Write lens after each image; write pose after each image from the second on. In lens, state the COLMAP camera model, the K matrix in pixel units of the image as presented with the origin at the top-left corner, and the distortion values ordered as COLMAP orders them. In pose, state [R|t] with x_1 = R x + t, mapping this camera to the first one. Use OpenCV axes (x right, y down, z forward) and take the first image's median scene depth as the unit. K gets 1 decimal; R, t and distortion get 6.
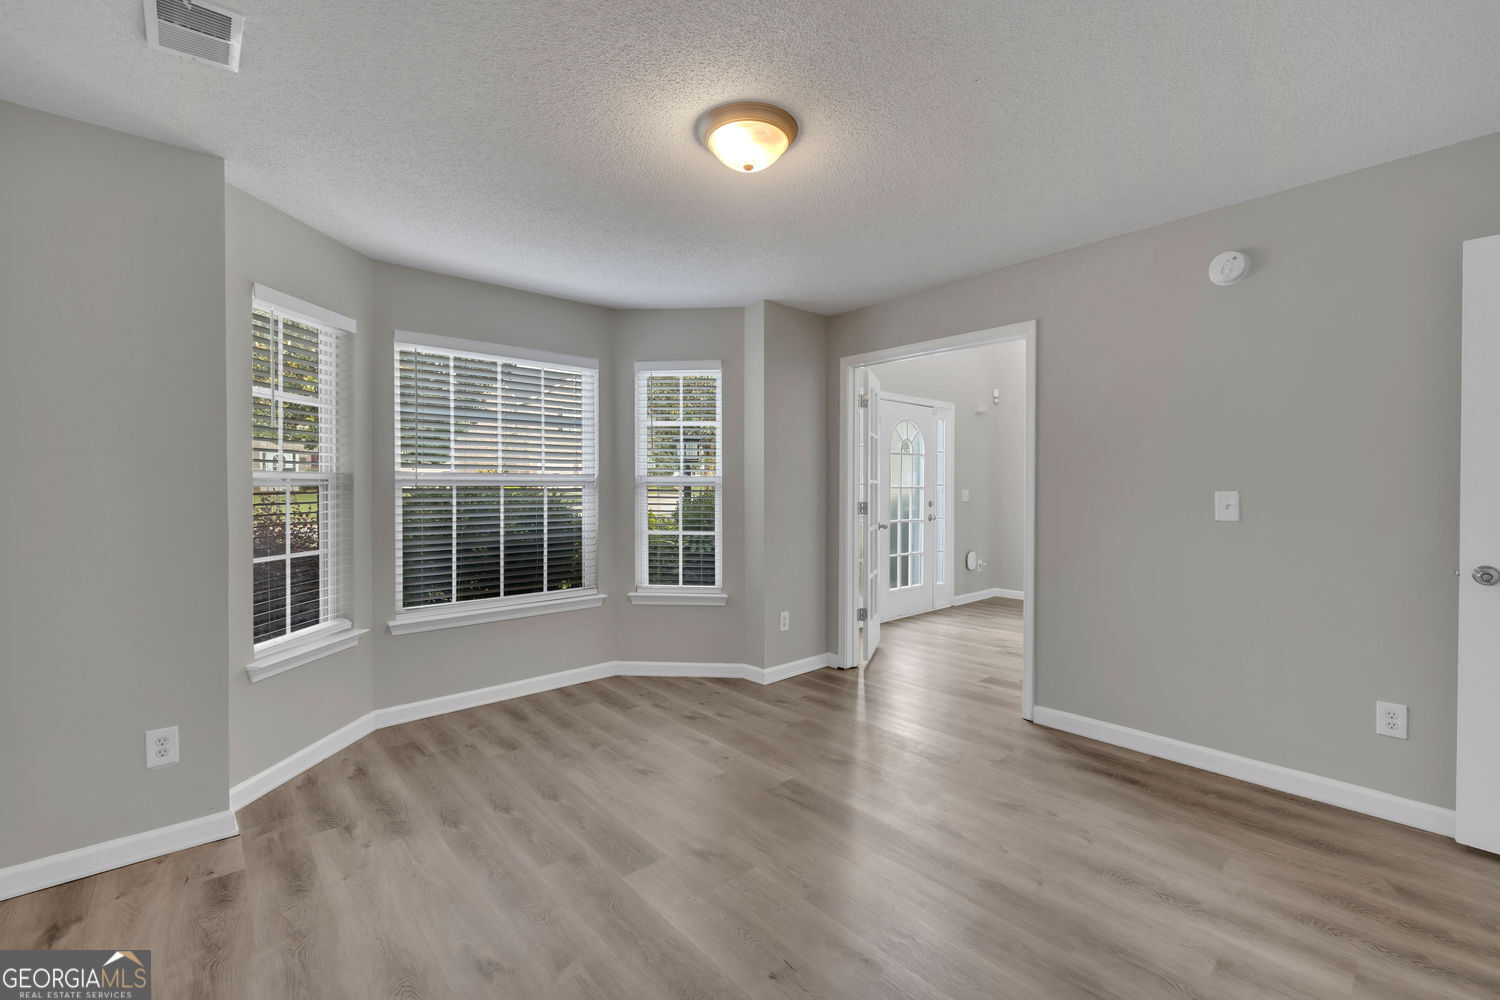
lens RADIAL K [[632.3, 0, 750.8], [0, 632.3, 496.4], [0, 0, 1]] dist [0.003337, 0.000092]
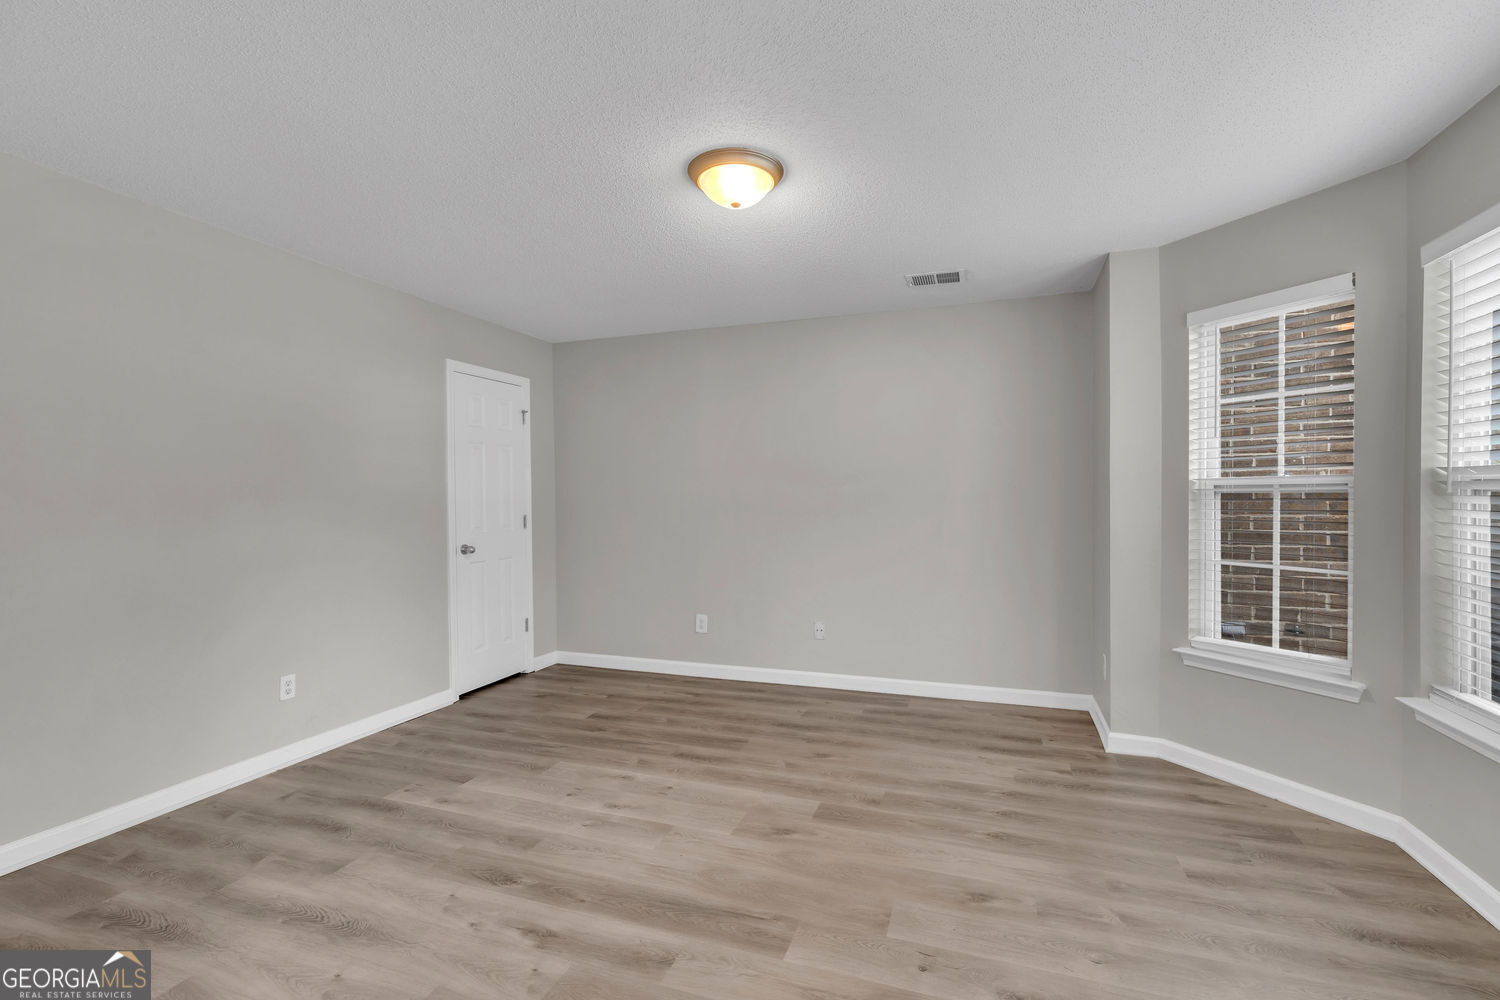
lens RADIAL K [[632.3, 0, 743.6], [0, 632.3, 497.0], [0, 0, 1]] dist [0.003337, 0.000092]
pose [[-0.882921, 0.006509, -0.469476, 0.422291], [0.003307, 0.999965, 0.007643, 0.002121], [0.469510, 0.005195, -0.882912, 1.696934]]
